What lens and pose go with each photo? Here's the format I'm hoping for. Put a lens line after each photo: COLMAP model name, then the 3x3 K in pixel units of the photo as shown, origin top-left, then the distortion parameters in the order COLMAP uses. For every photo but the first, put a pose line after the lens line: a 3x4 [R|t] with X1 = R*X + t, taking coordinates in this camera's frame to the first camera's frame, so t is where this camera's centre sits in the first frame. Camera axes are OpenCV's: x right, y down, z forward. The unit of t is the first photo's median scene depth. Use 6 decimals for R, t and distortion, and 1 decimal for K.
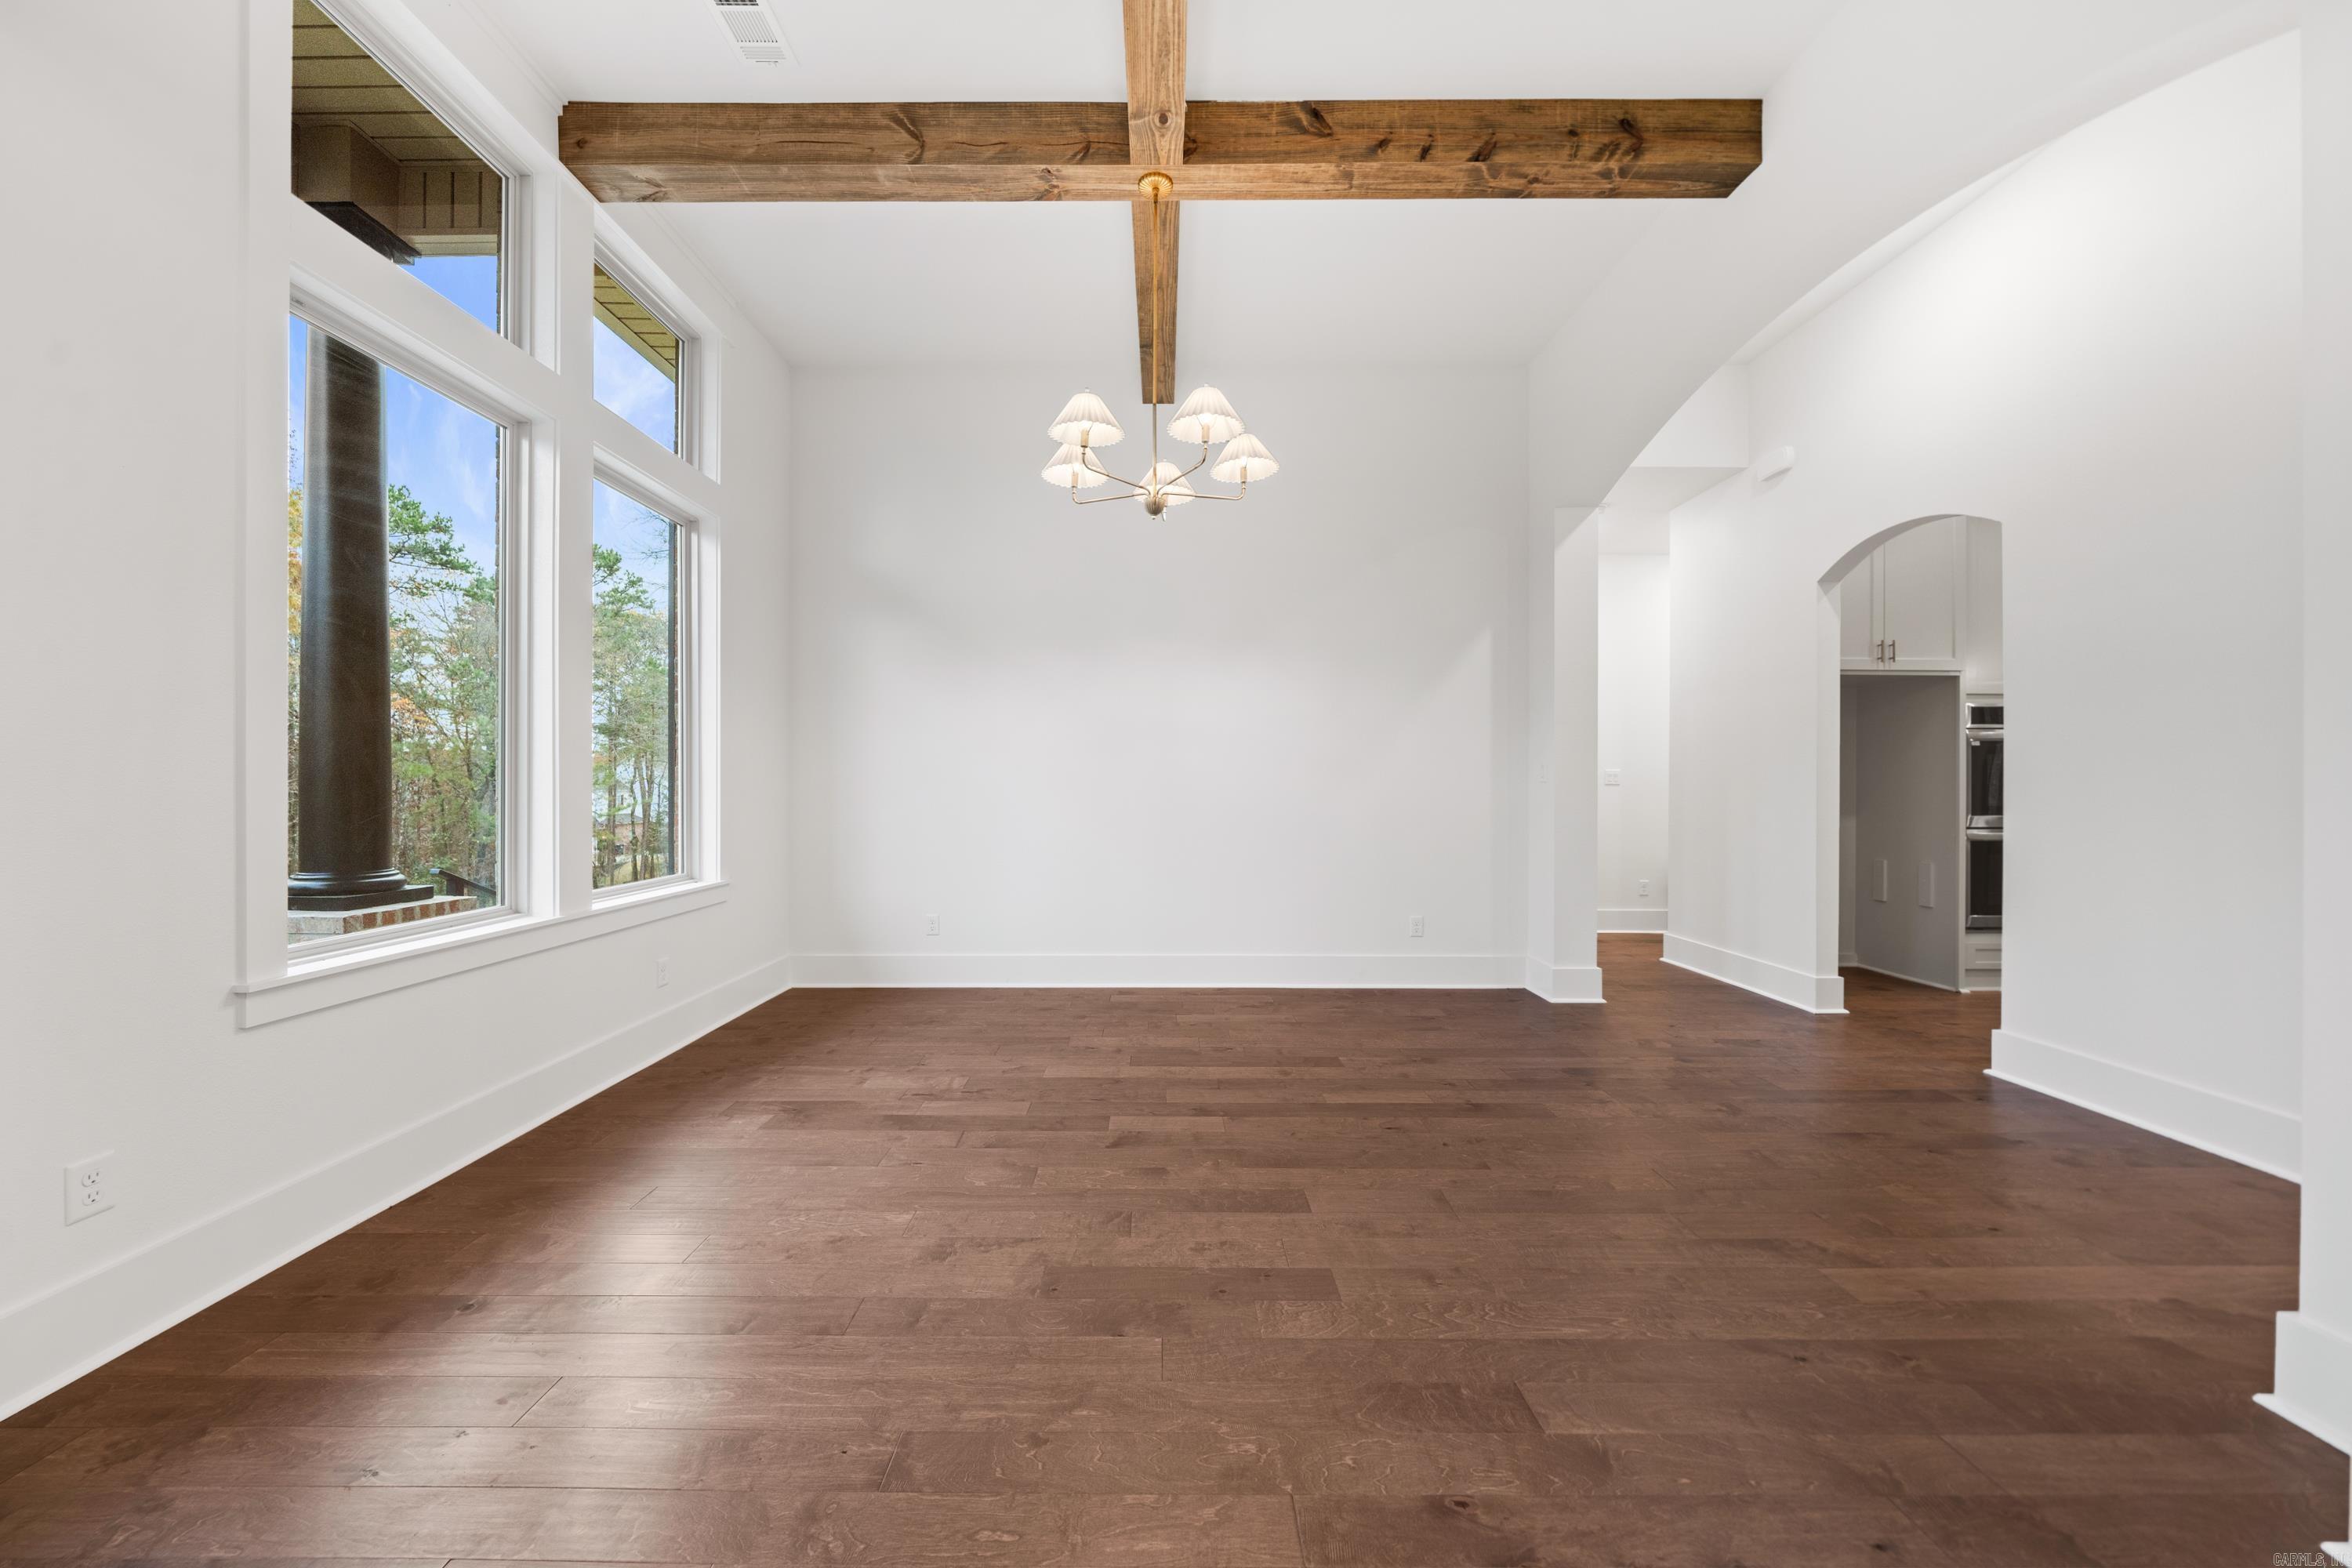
lens RADIAL K [[801.3, 0, 1153.1], [0, 801.3, 786.4], [0, 0, 1]] dist [-0.004820, -0.000330]
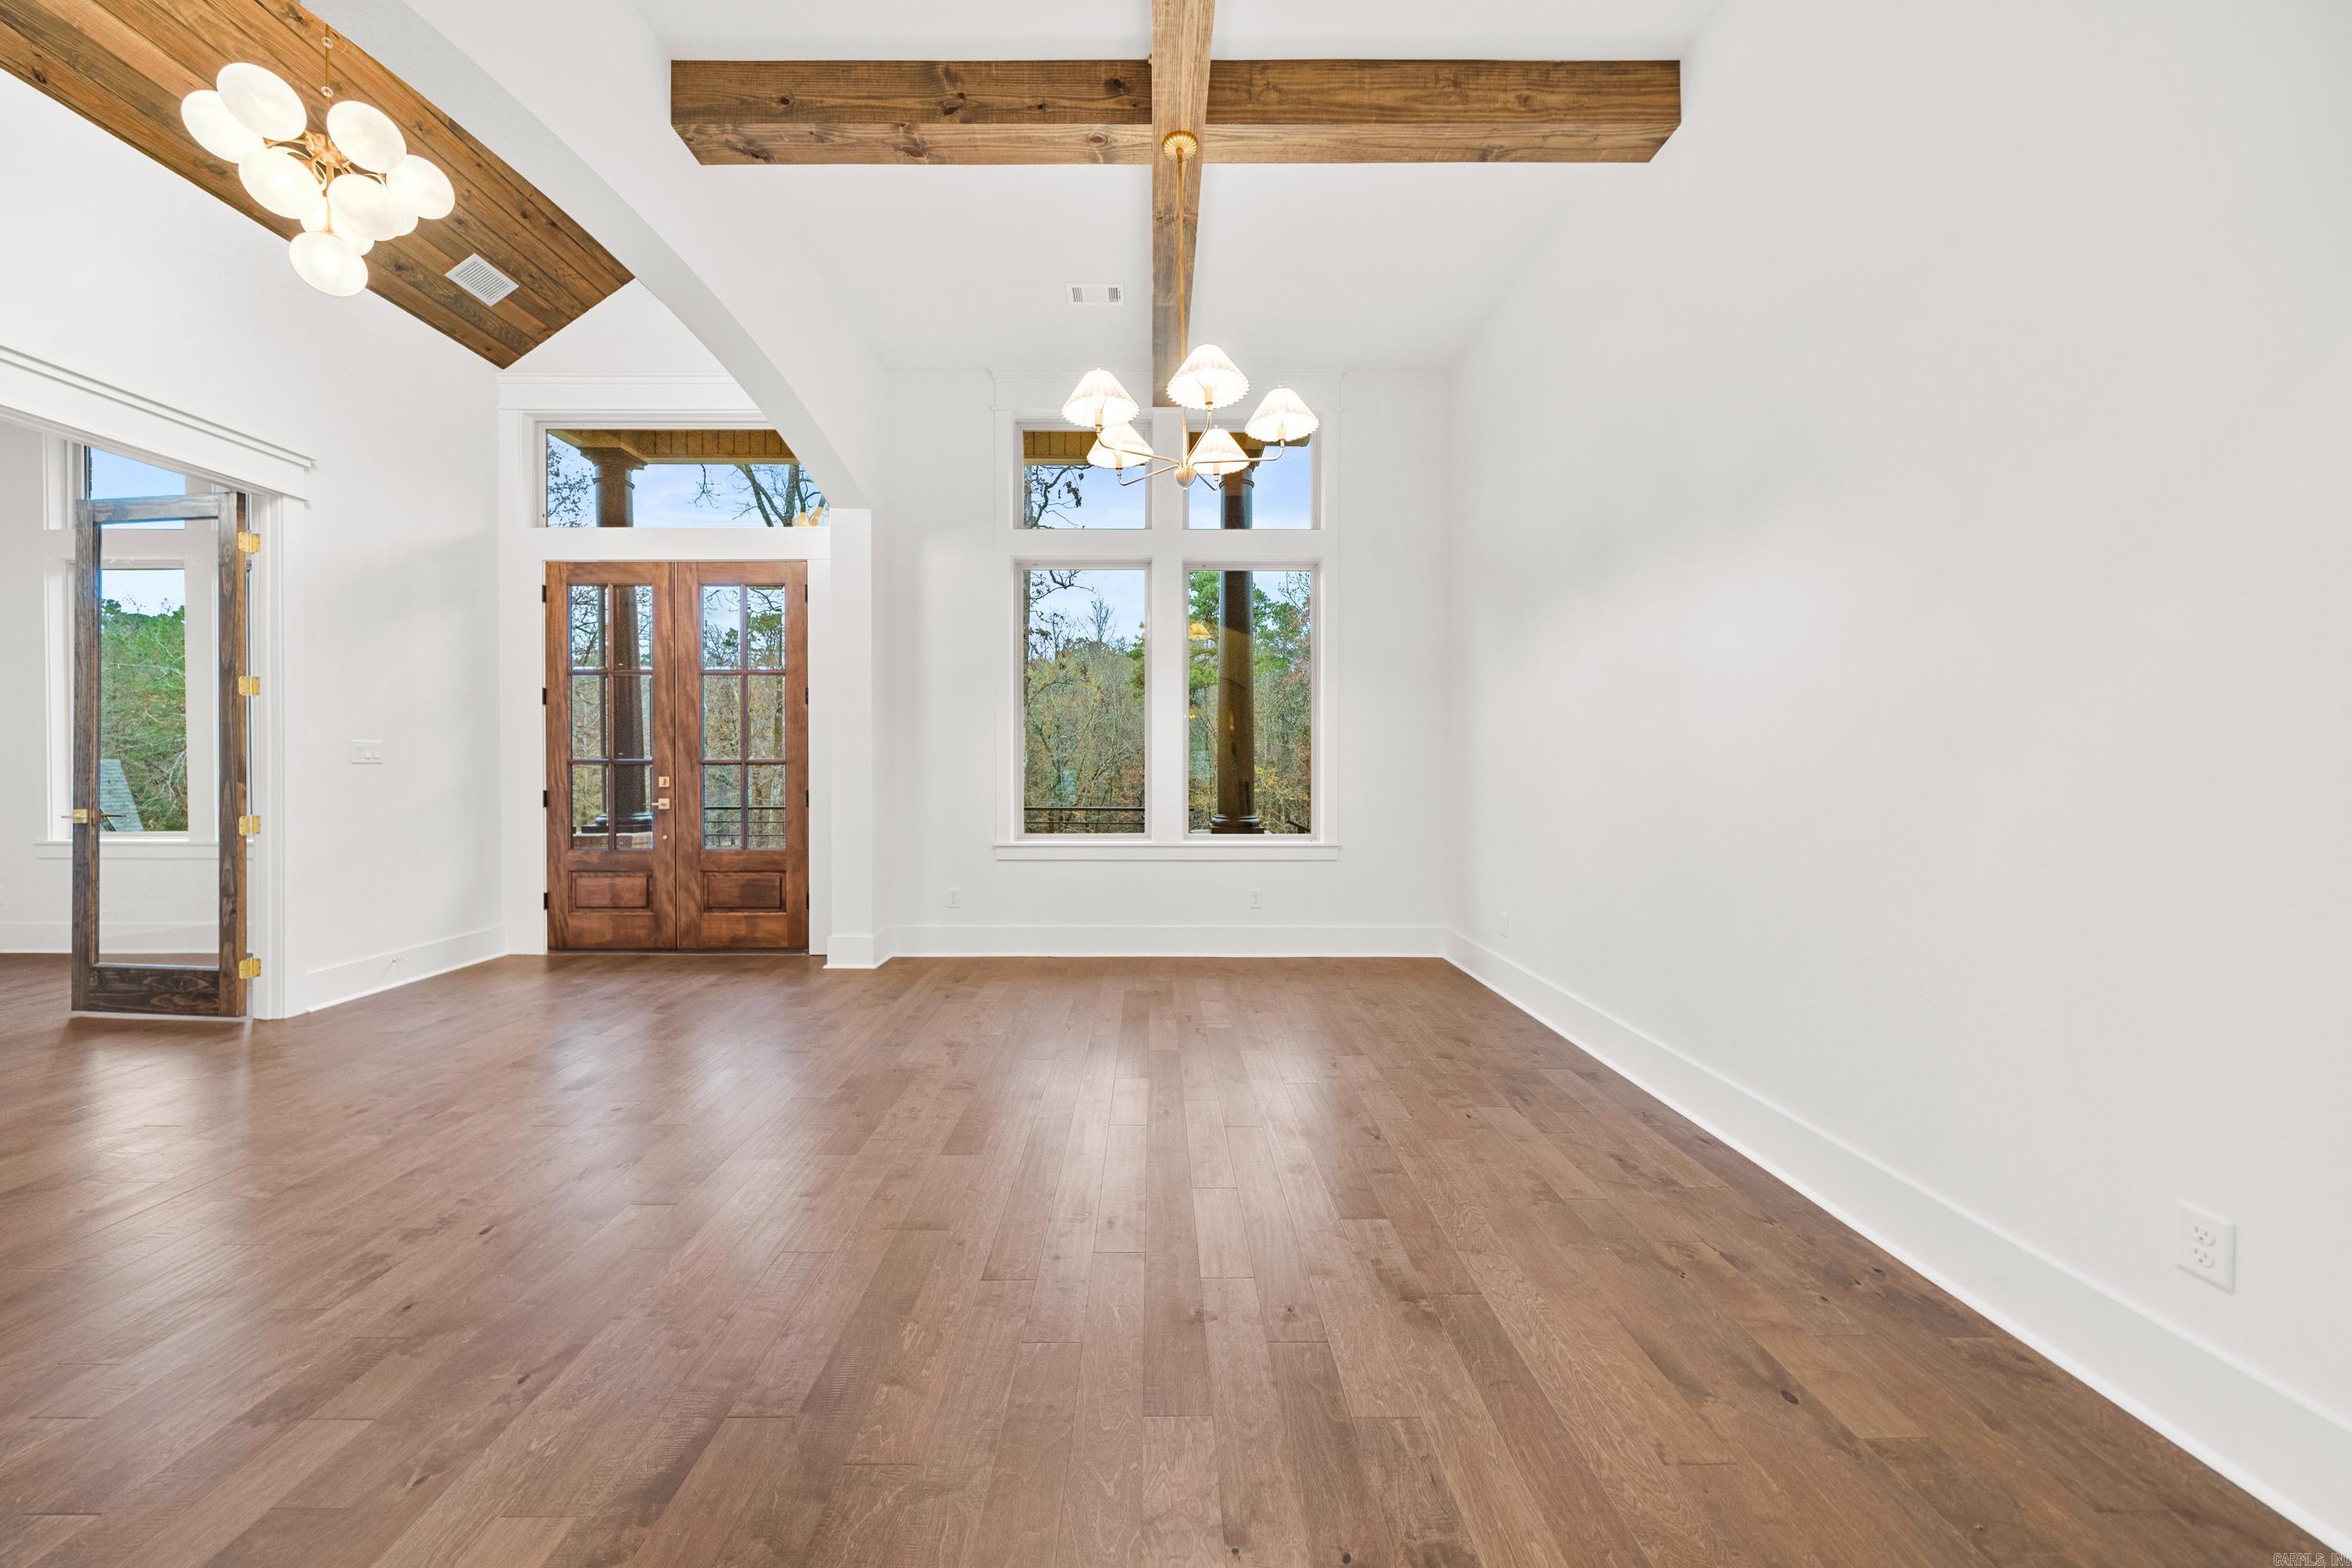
lens RADIAL K [[801.3, 0, 1151.6], [0, 801.3, 763.1], [0, 0, 1]] dist [-0.004820, -0.000330]
pose [[0.011548, -0.005876, -0.999916, 1.049934], [-0.004418, 0.999973, -0.005928, 0.000955], [0.999924, 0.004486, 0.011522, 1.028298]]
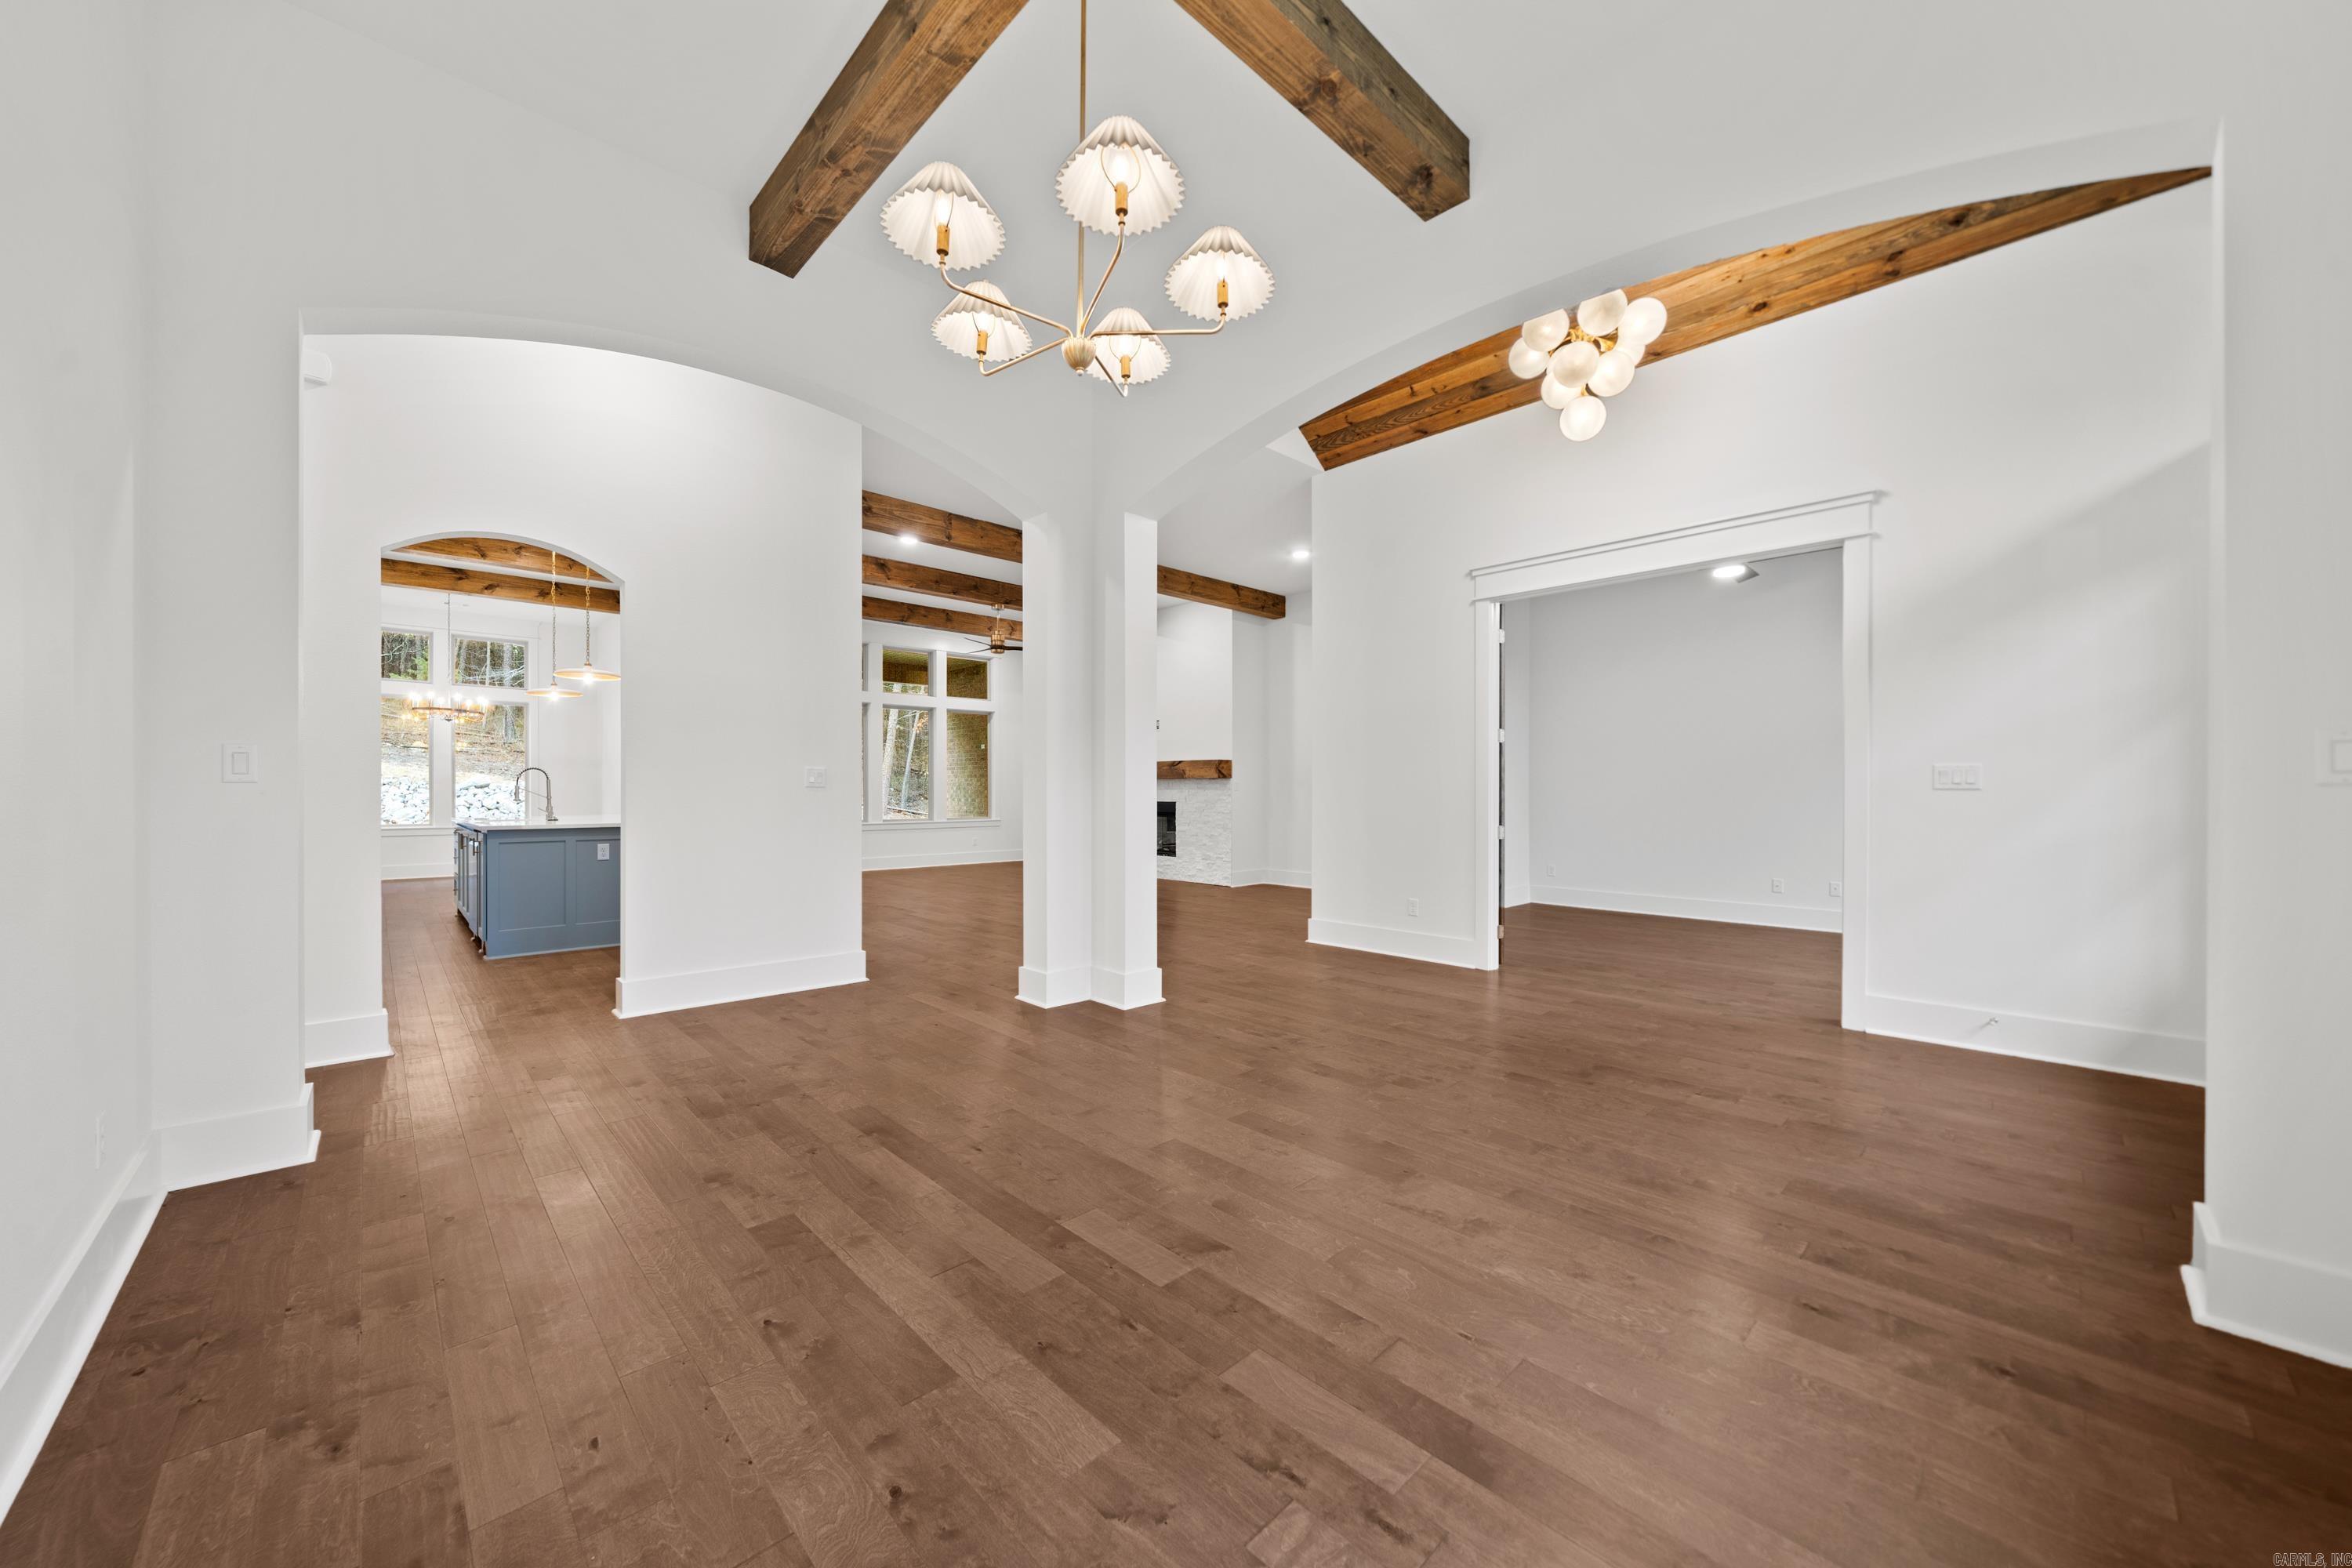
lens RADIAL K [[854.4, 0, 1161.3], [0, 854.4, 790.9], [0, 0, 1]] dist [-0.003151, -0.000043]
pose [[-0.696038, -0.003214, 0.717998, -0.582474], [-0.001127, 0.999994, 0.003384, -0.002102], [-0.718004, 0.001546, -0.696037, 1.549583]]
